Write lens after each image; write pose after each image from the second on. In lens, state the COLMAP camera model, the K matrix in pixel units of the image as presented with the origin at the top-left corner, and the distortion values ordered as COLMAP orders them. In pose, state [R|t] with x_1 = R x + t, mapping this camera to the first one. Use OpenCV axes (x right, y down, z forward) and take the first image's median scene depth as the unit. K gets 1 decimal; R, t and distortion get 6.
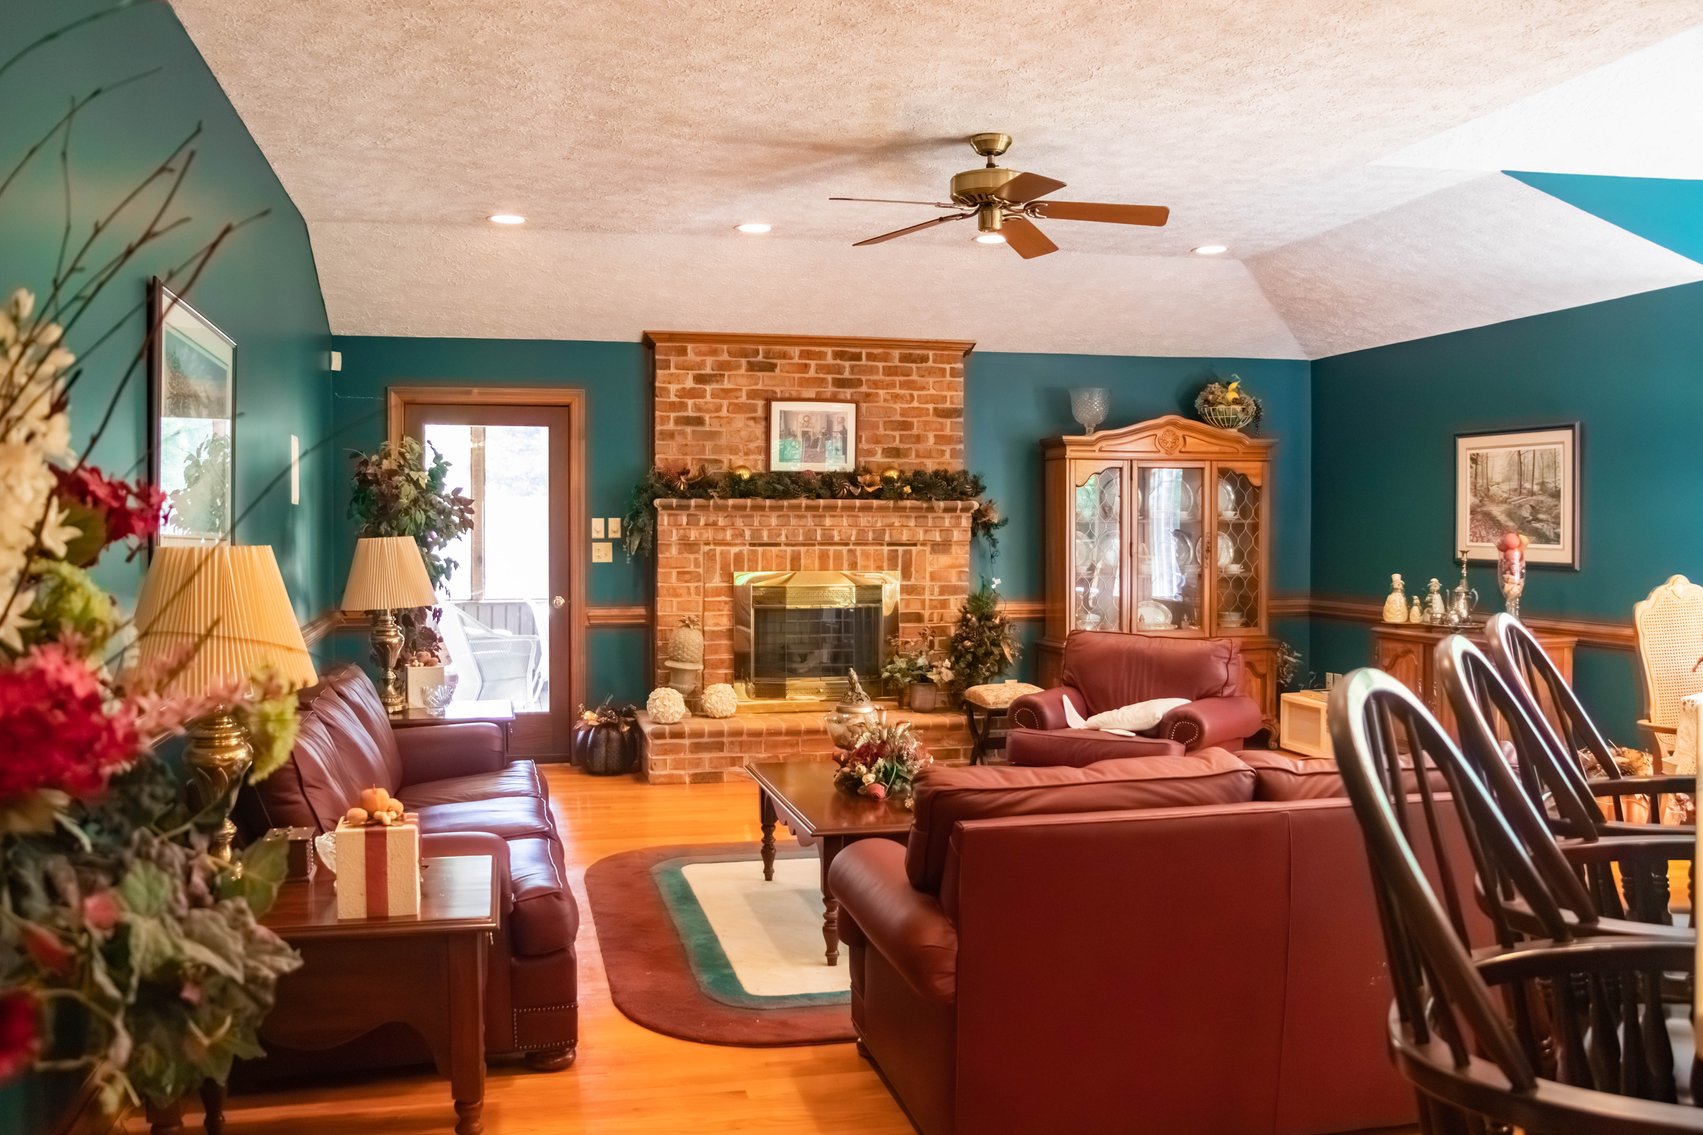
lens RADIAL K [[1379.0, 0, 860.8], [0, 1379.0, 570.8], [0, 0, 1]] dist [-0.000774, -0.002090]
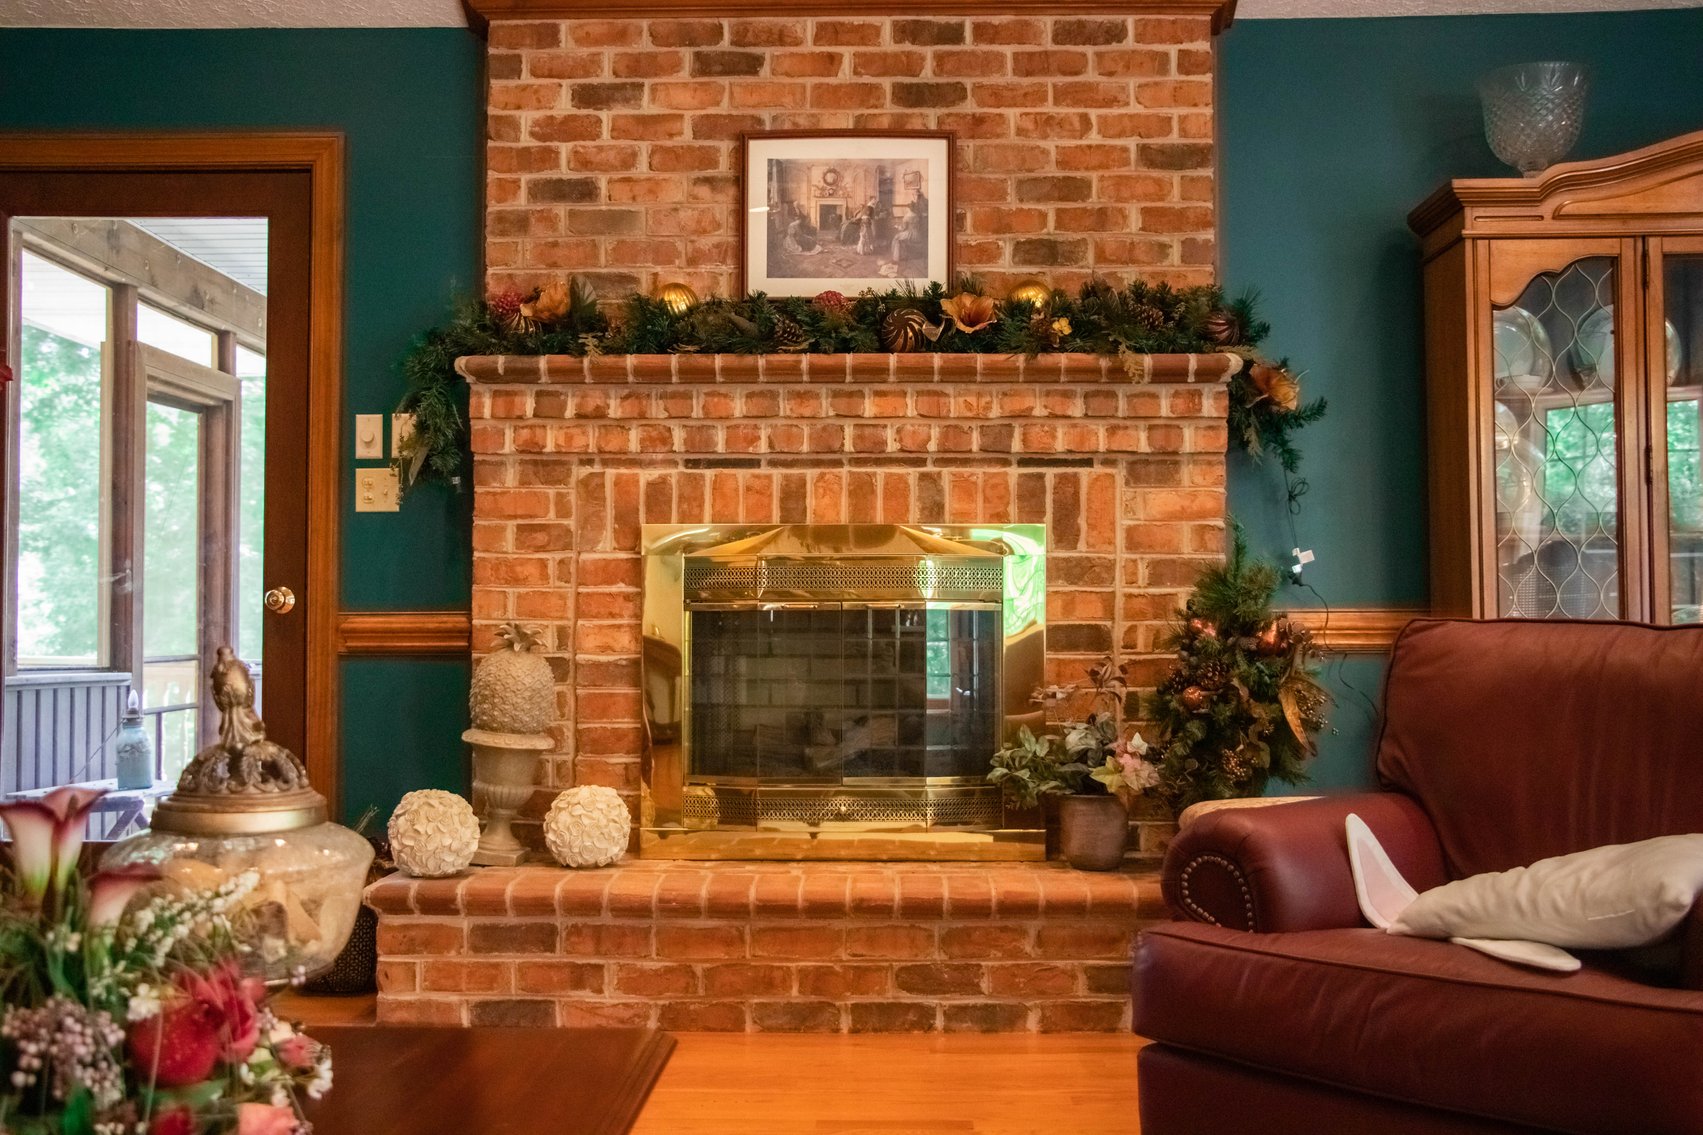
lens RADIAL K [[1876.0, 0, 840.8], [0, 1876.0, 555.4], [0, 0, 1]] dist [-0.014170, 0.000000]
pose [[0.967883, -0.013038, -0.251063, 0.111850], [-0.003454, 0.997871, -0.065135, 0.047292], [0.251378, 0.063910, 0.965777, 0.448214]]
